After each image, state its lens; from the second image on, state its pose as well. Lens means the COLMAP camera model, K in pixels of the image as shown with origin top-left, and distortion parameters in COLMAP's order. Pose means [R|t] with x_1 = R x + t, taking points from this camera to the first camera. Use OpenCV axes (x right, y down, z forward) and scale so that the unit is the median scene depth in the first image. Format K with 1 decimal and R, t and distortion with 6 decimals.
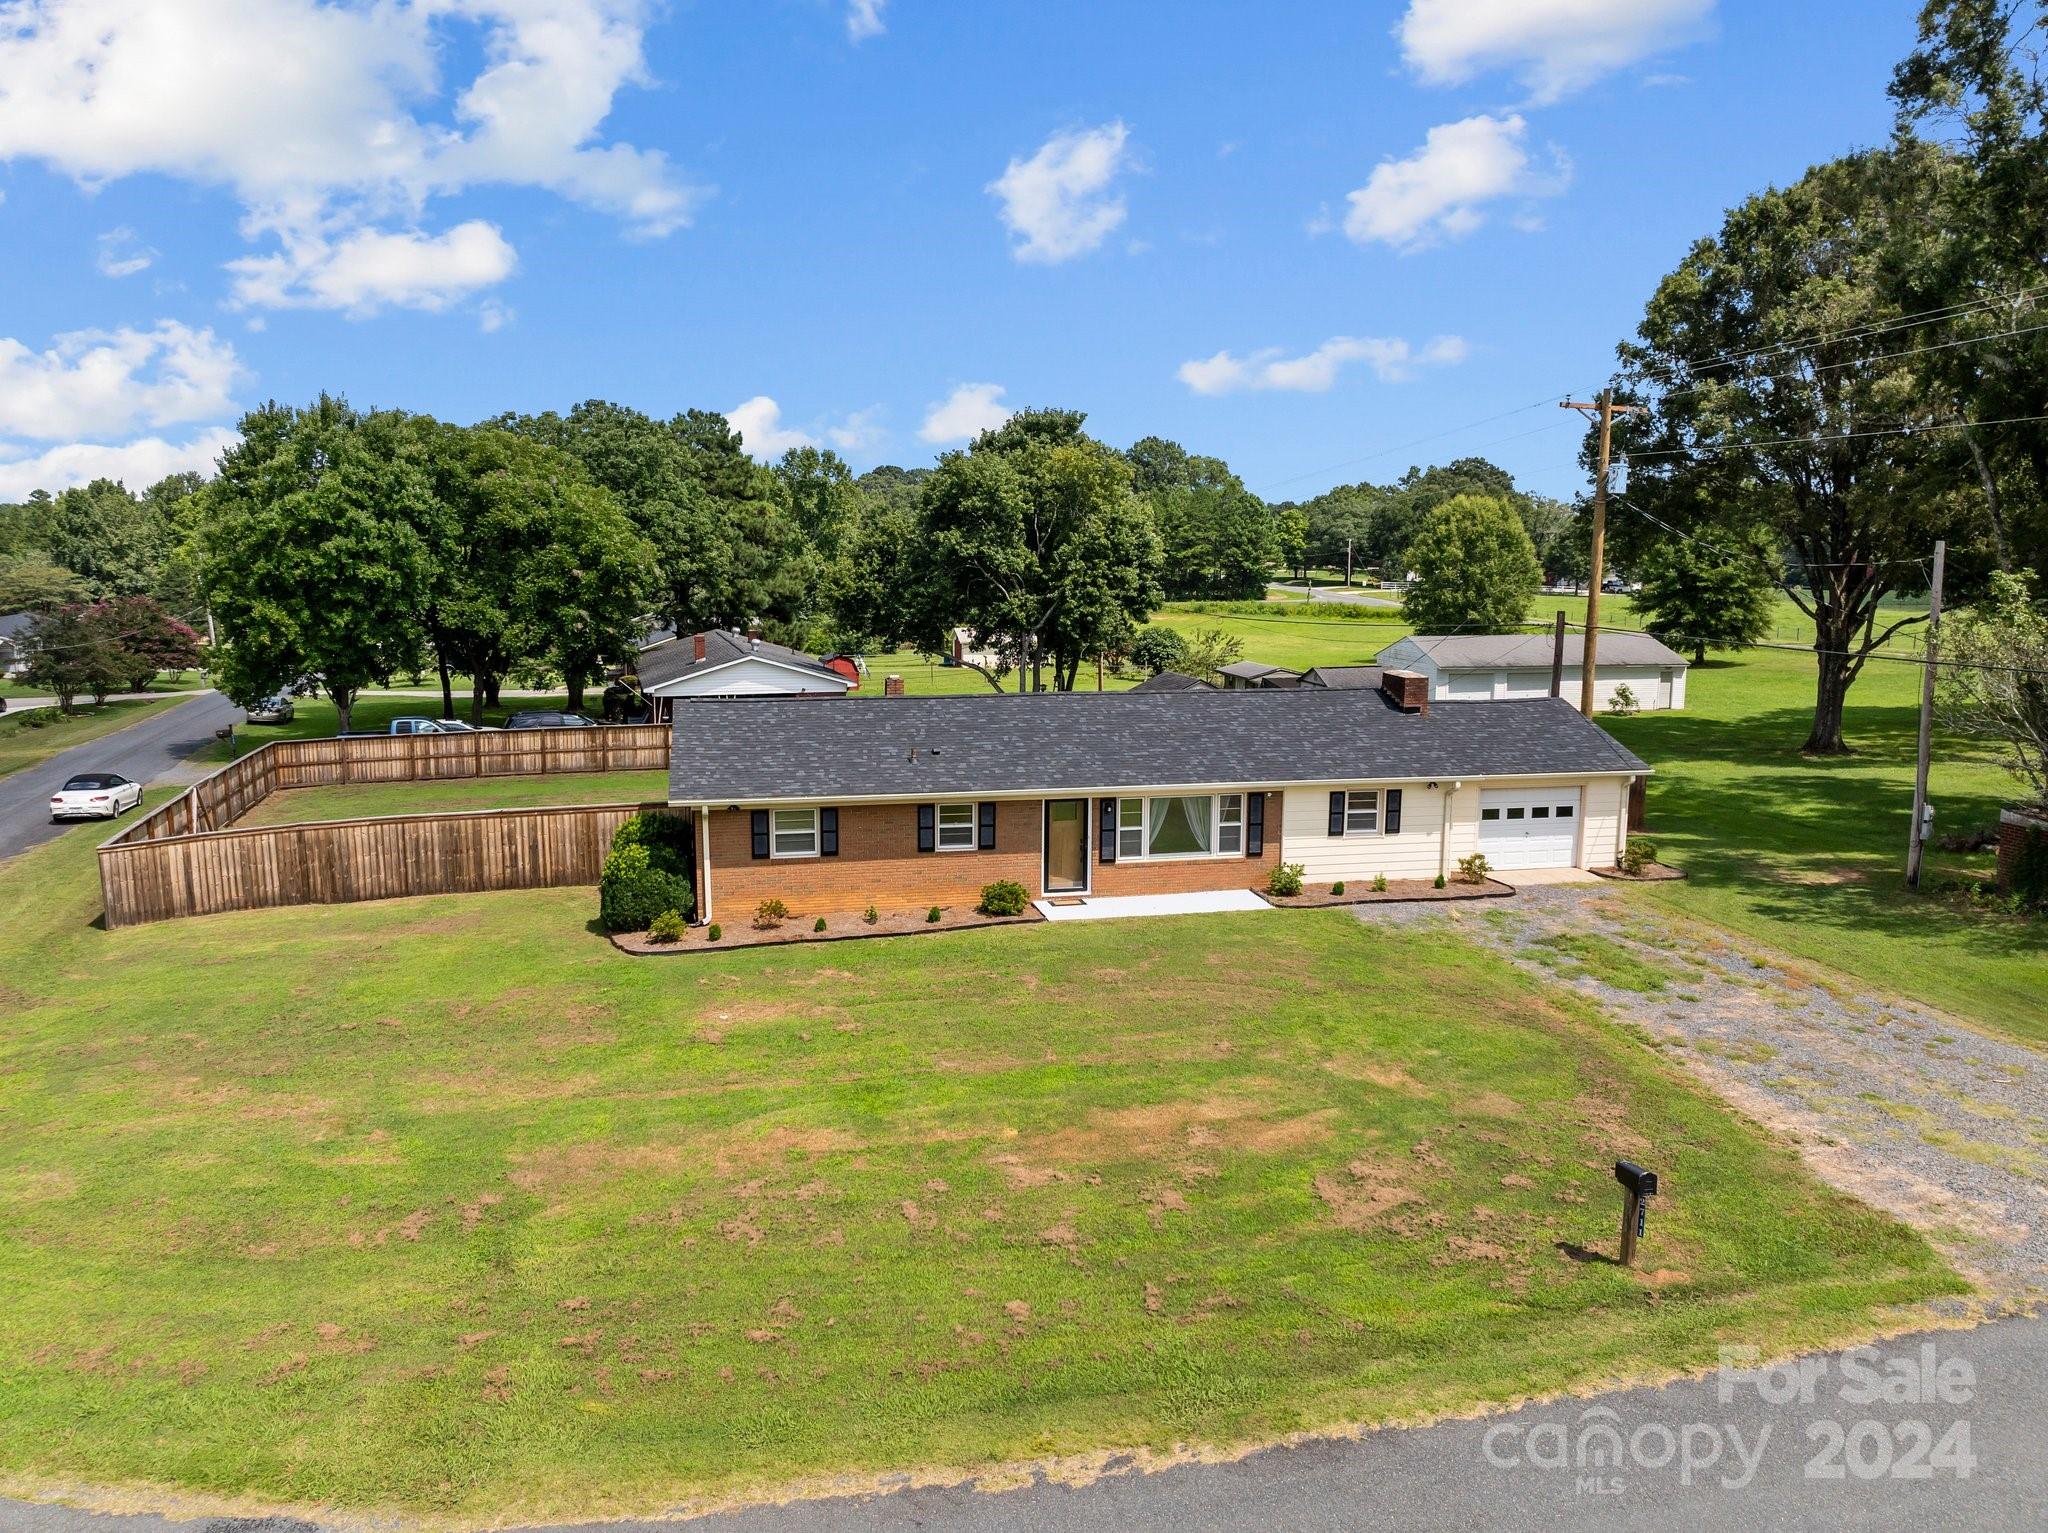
lens RADIAL K [[1439.6, 0, 1021.5], [0, 1439.6, 768.1], [0, 0, 1]] dist [-0.031972, -0.008974]
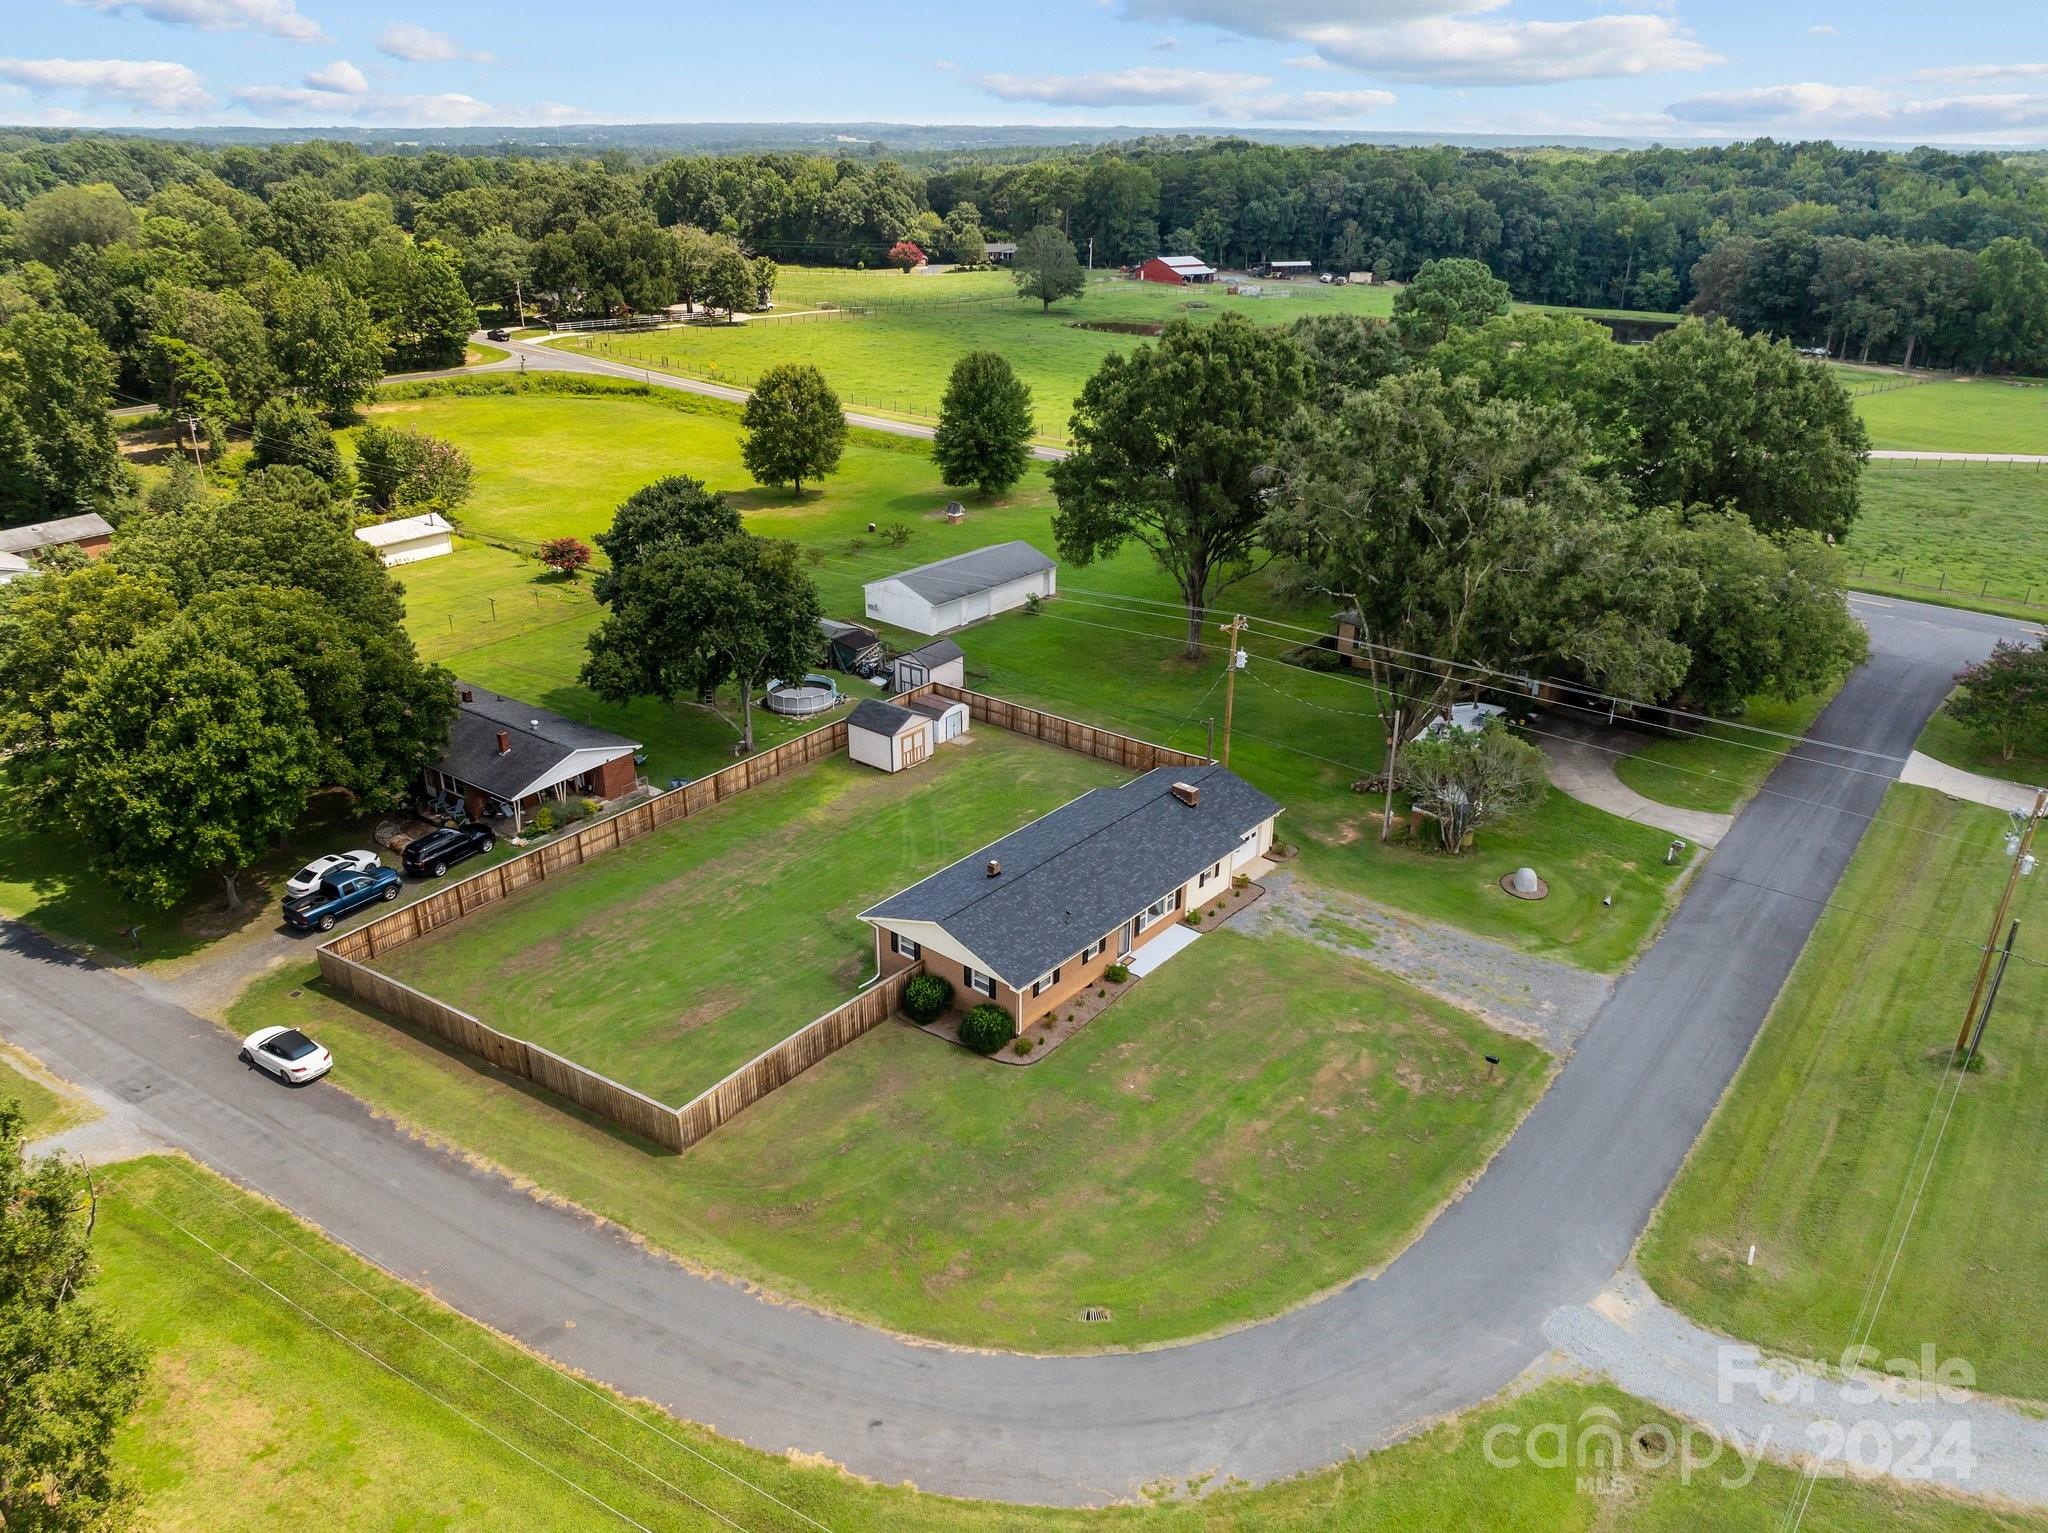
lens RADIAL K [[1439.6, 0, 1021.5], [0, 1439.6, 768.1], [0, 0, 1]] dist [-0.031972, -0.008974]
pose [[0.787281, -0.250971, 0.563207, -1.184469], [0.091591, 0.950882, 0.295692, -0.798567], [-0.609754, -0.181208, 0.771598, -0.484866]]
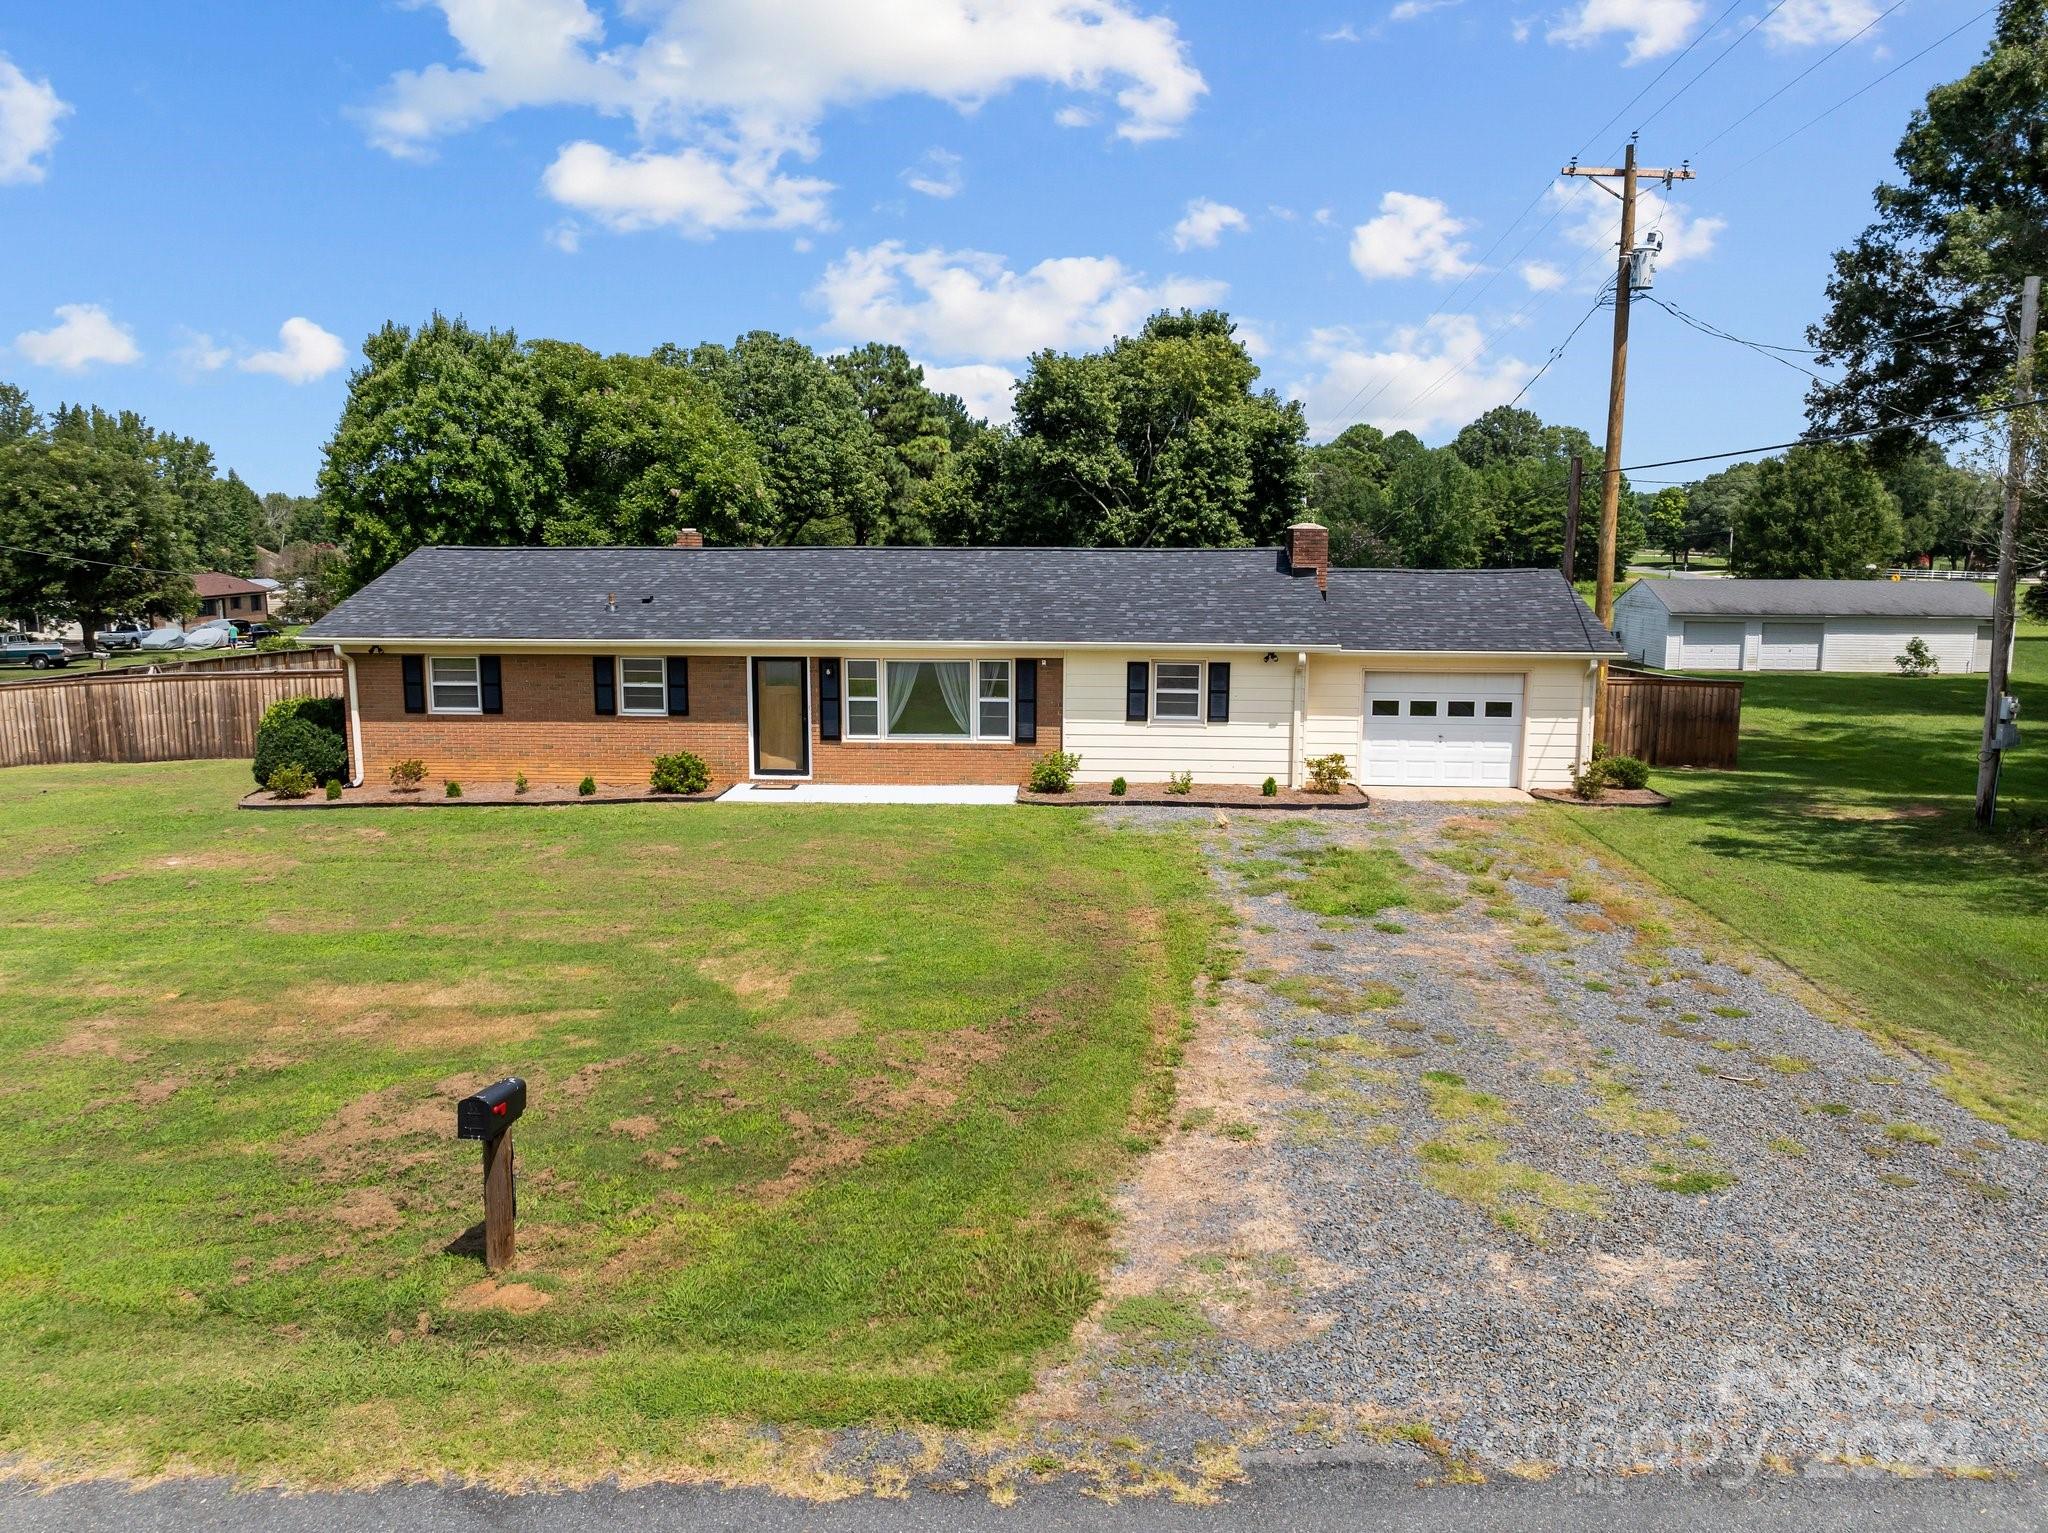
lens RADIAL K [[1439.6, 0, 1021.5], [0, 1439.6, 768.1], [0, 0, 1]] dist [-0.031972, -0.008974]
pose [[0.963167, 0.041076, -0.265749, 0.365157], [-0.040909, 0.999144, 0.006167, 0.070146], [0.265775, 0.004931, 0.964023, 0.252886]]
